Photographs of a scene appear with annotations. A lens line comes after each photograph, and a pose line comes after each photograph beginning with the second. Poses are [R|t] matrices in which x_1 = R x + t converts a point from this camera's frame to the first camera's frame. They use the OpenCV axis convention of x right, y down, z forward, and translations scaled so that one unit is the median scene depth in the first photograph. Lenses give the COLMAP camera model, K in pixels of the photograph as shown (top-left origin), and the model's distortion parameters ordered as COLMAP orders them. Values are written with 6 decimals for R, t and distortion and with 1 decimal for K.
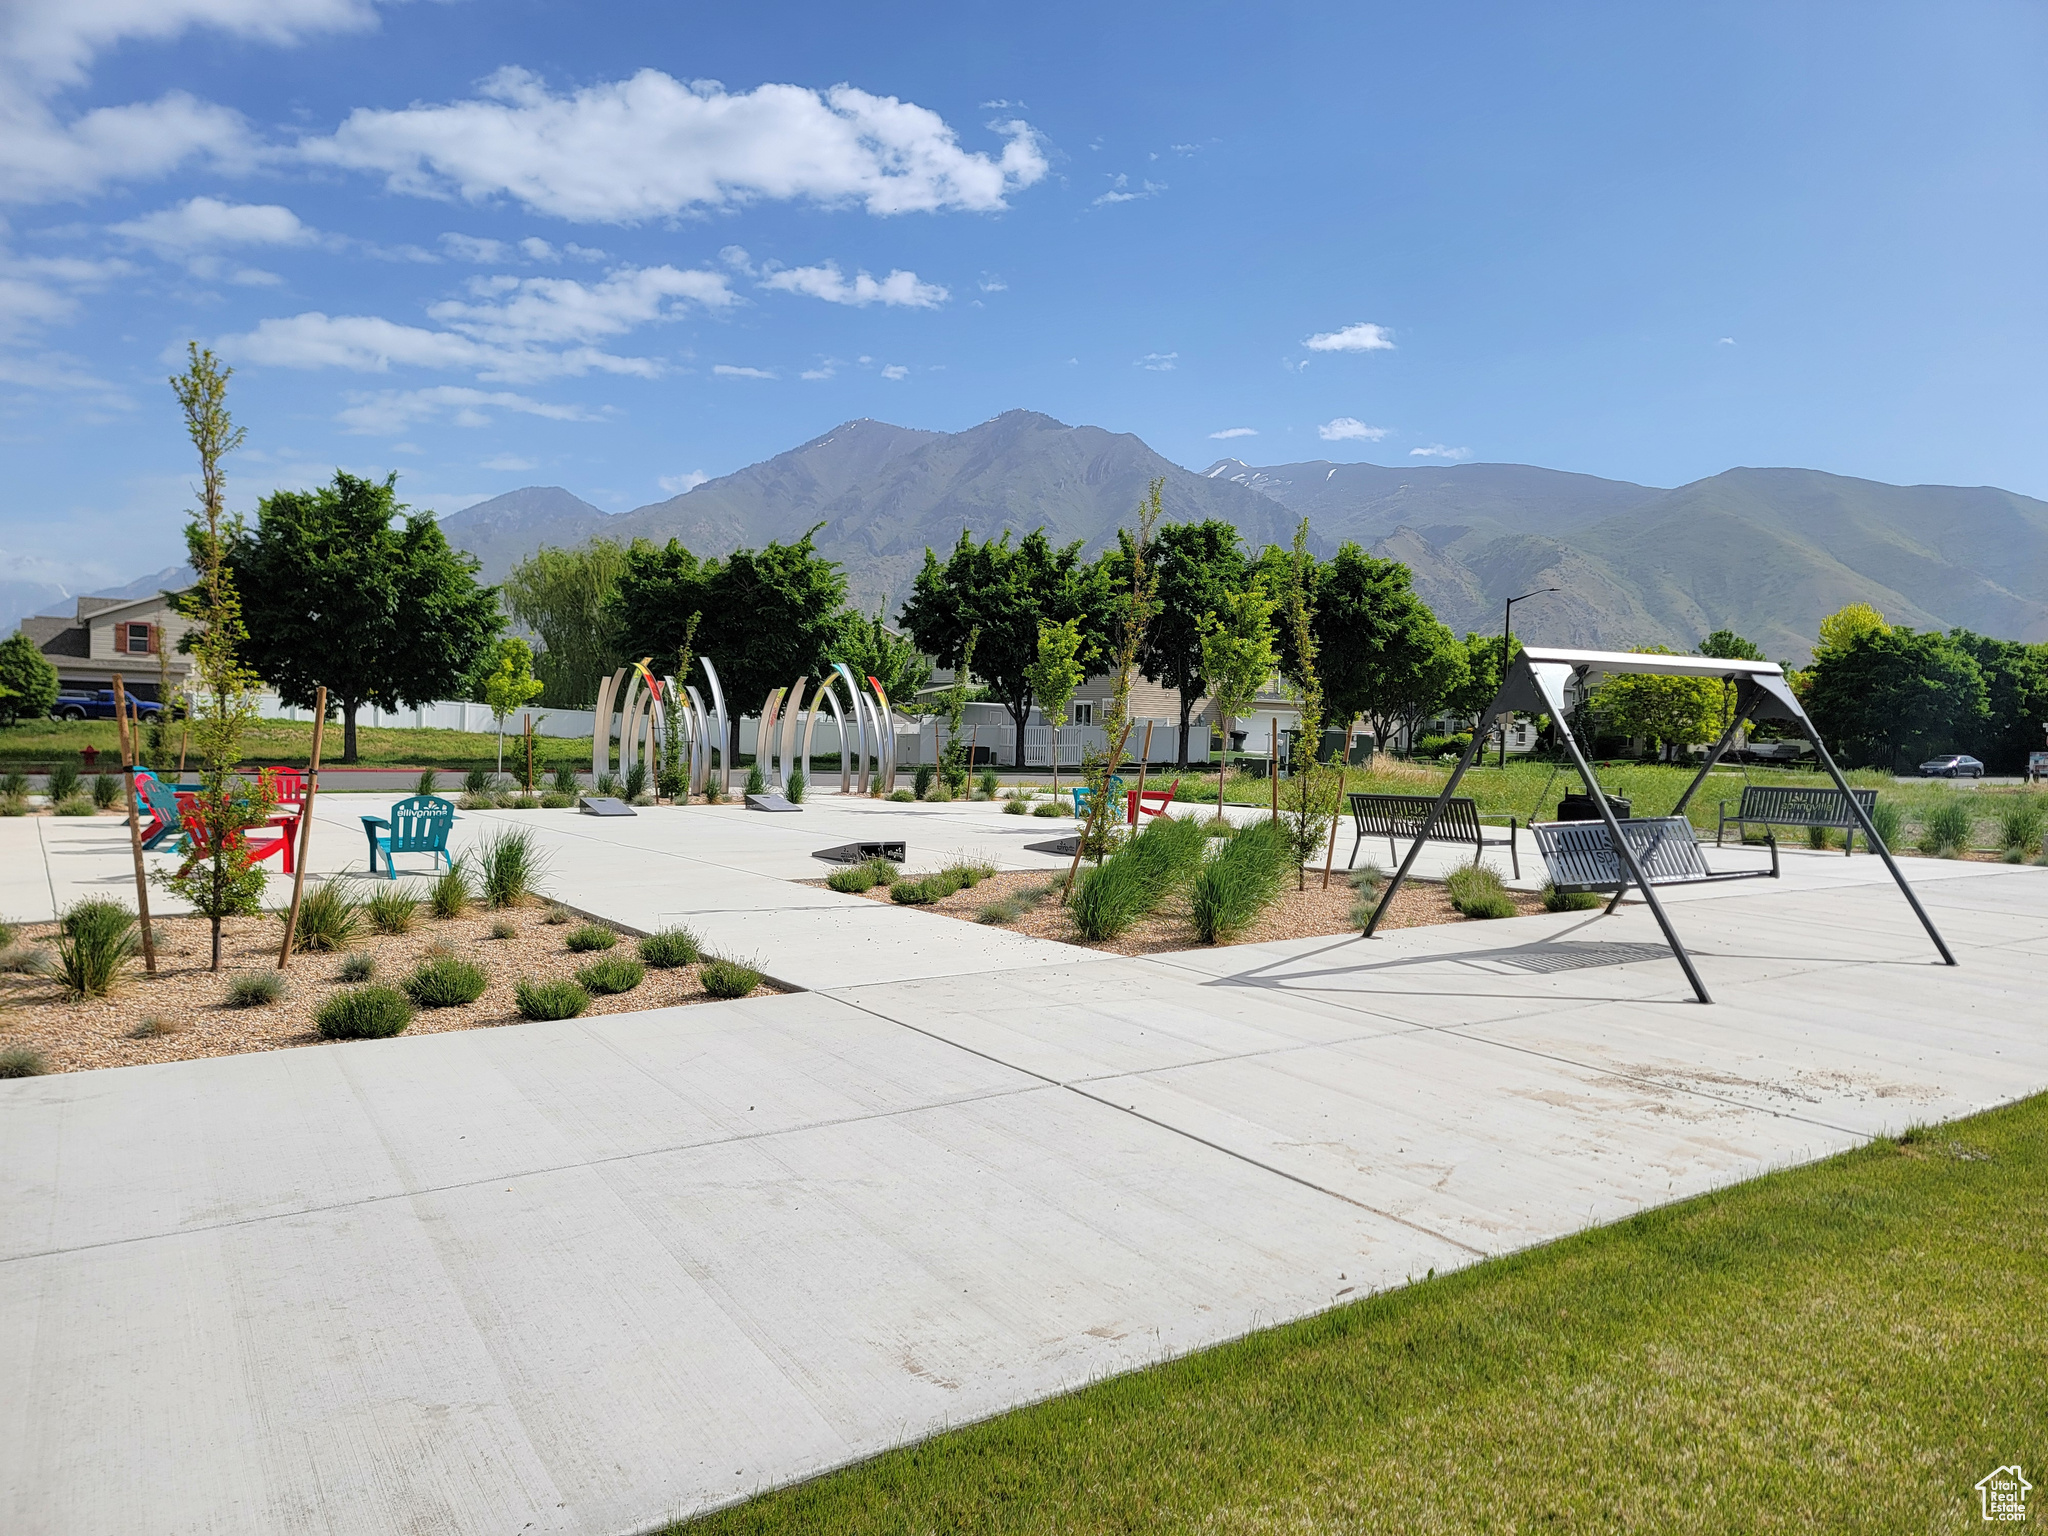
lens RADIAL K [[1431.4, 0, 1024.0], [0, 1431.4, 768.0], [0, 0, 1]] dist [0.053501, -0.000098]
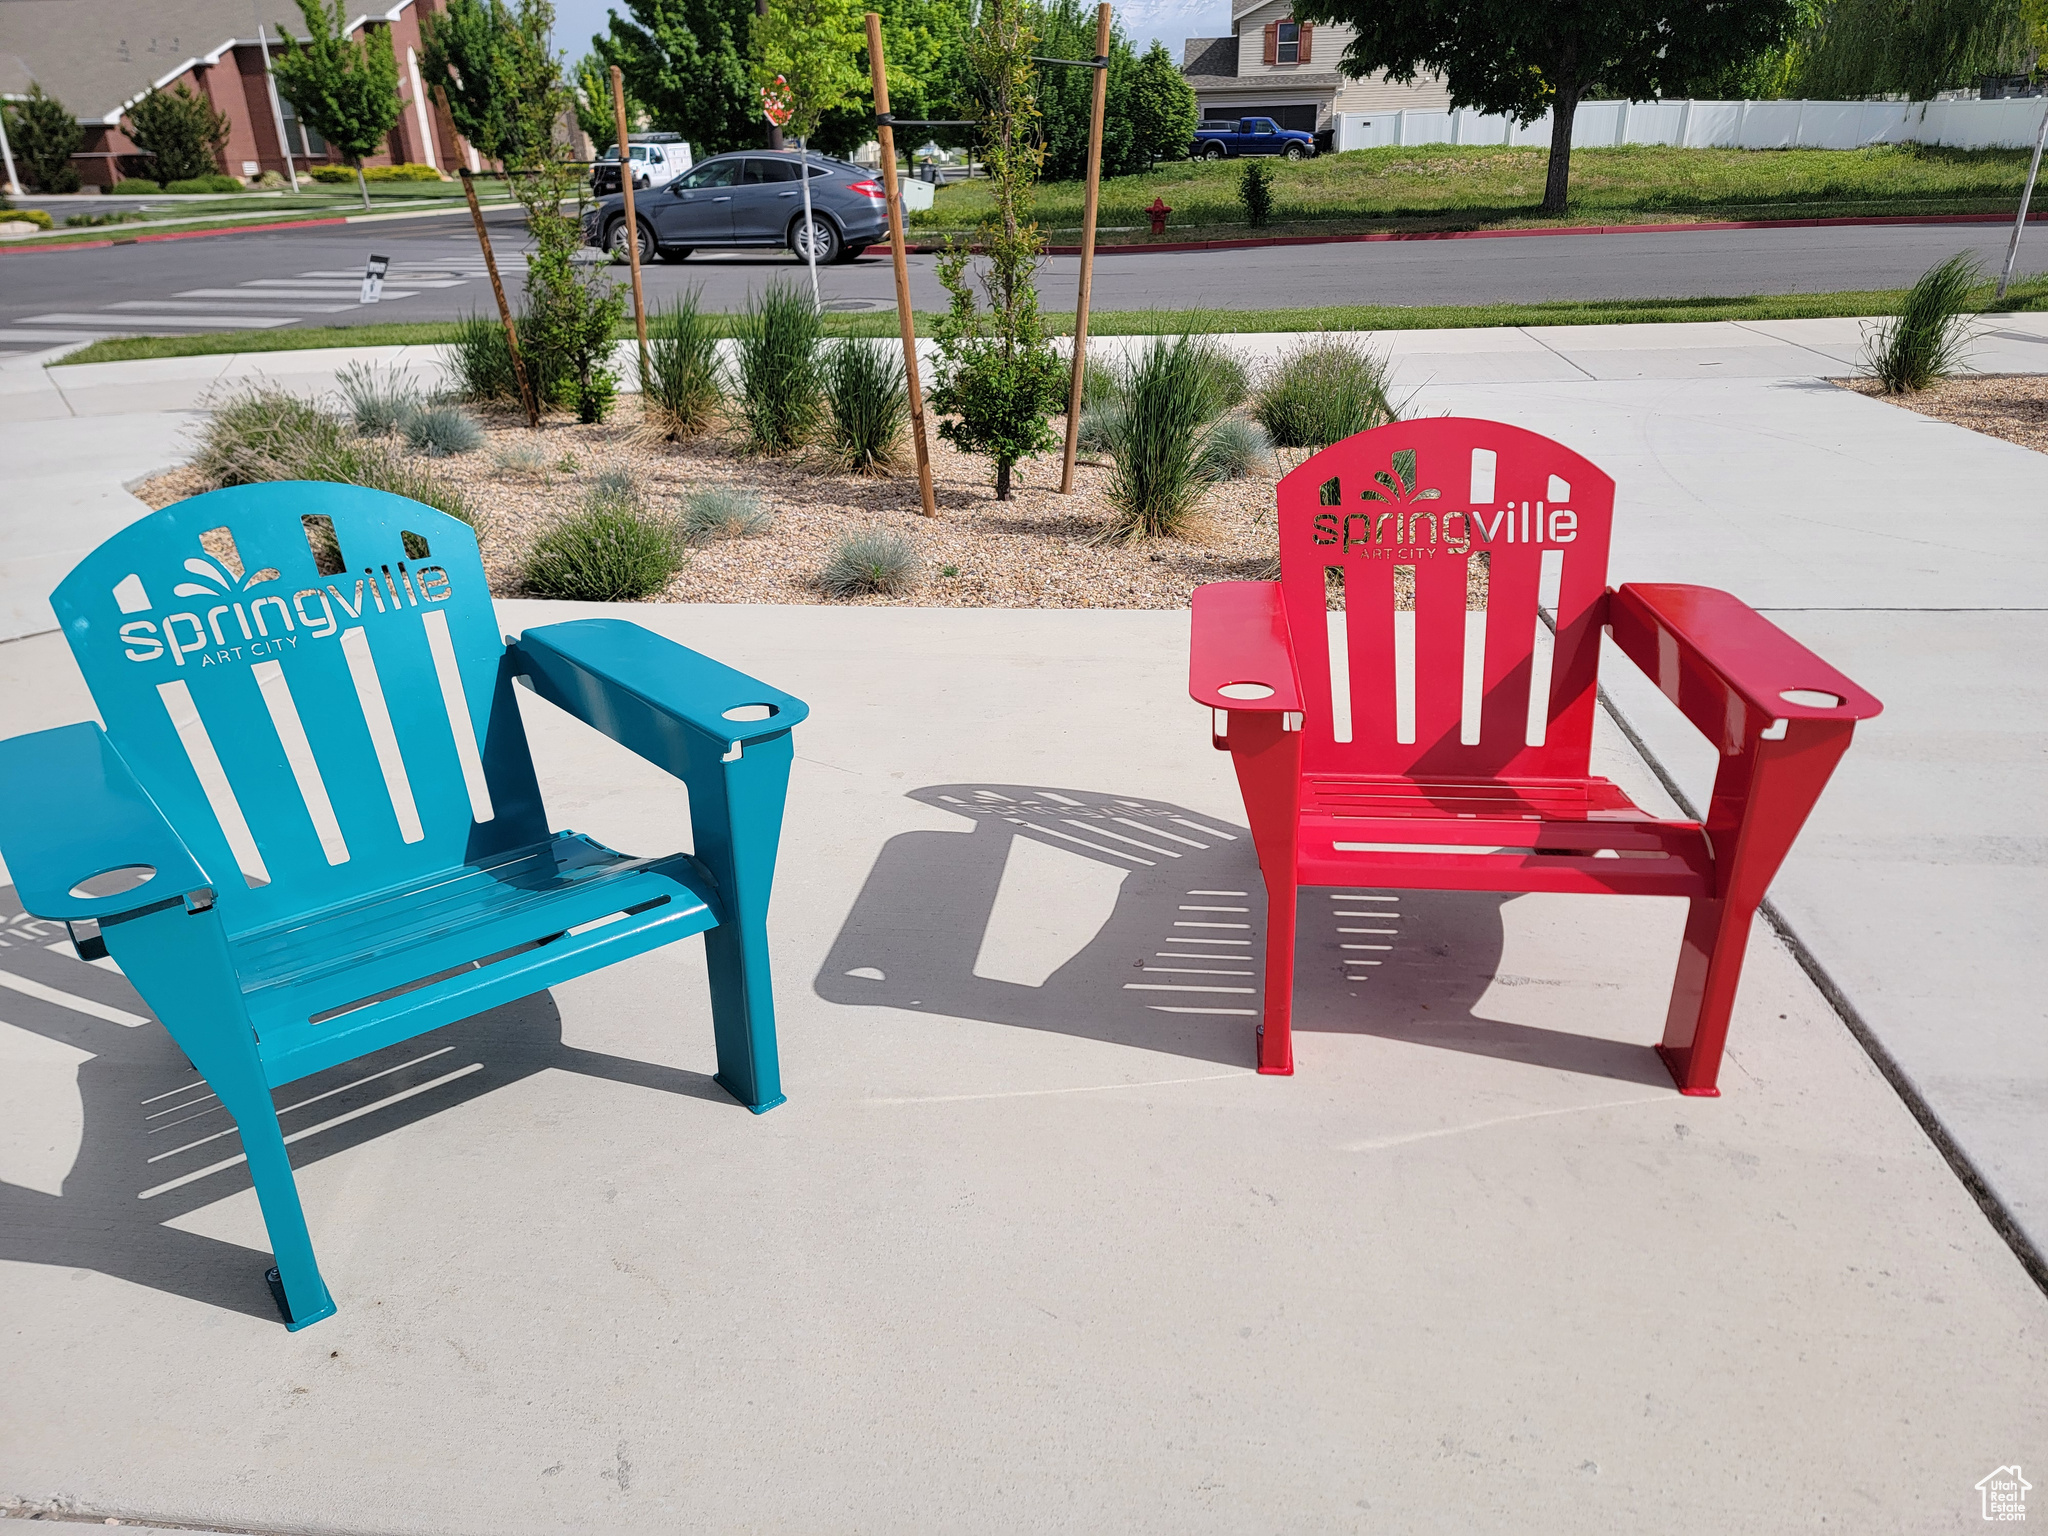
lens RADIAL K [[1431.4, 0, 1024.0], [0, 1431.4, 768.0], [0, 0, 1]] dist [0.053501, -0.000098]
pose [[0.745345, 0.219488, -0.629512, -0.185259], [0.025798, 0.934048, 0.356215, -0.007748], [0.666179, -0.281743, 0.690526, 0.355119]]
